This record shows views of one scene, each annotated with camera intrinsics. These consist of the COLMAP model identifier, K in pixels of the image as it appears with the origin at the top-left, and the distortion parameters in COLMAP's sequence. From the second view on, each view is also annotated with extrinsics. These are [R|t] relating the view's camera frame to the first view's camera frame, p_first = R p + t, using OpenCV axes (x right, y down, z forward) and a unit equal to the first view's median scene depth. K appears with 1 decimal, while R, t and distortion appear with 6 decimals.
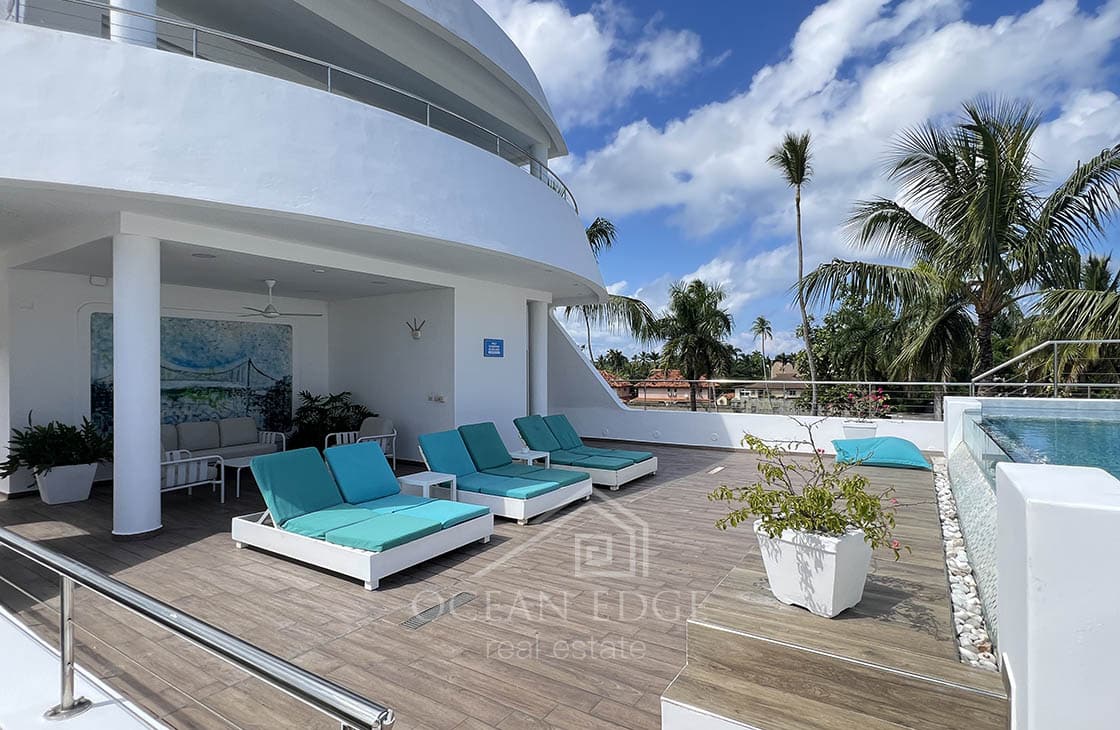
lens RADIAL K [[554.1, 0, 567.5], [0, 554.1, 372.2], [0, 0, 1]] dist [-0.001254, -0.000472]
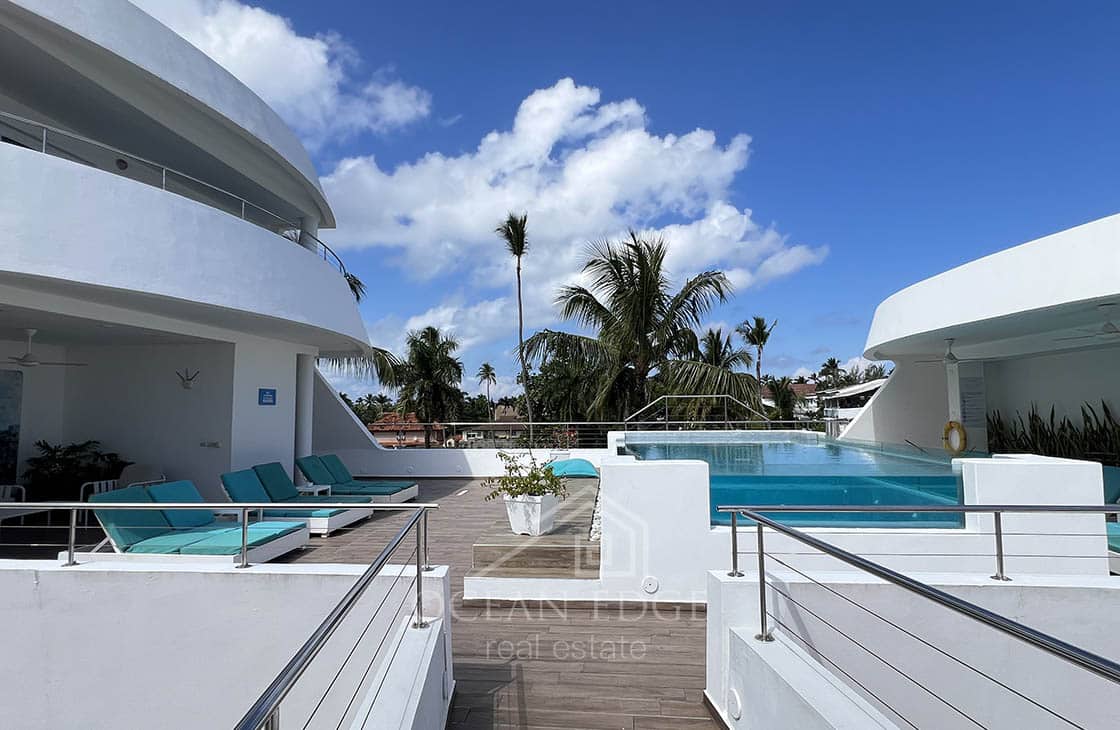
lens RADIAL K [[550.5, 0, 562.0], [0, 550.5, 370.0], [0, 0, 1]] dist [0.002037, 0.000086]
pose [[0.889707, 0.029237, 0.455594, -0.084483], [0.008016, 0.996793, -0.079621, -0.003599], [-0.456461, 0.074491, 0.886620, -0.190524]]
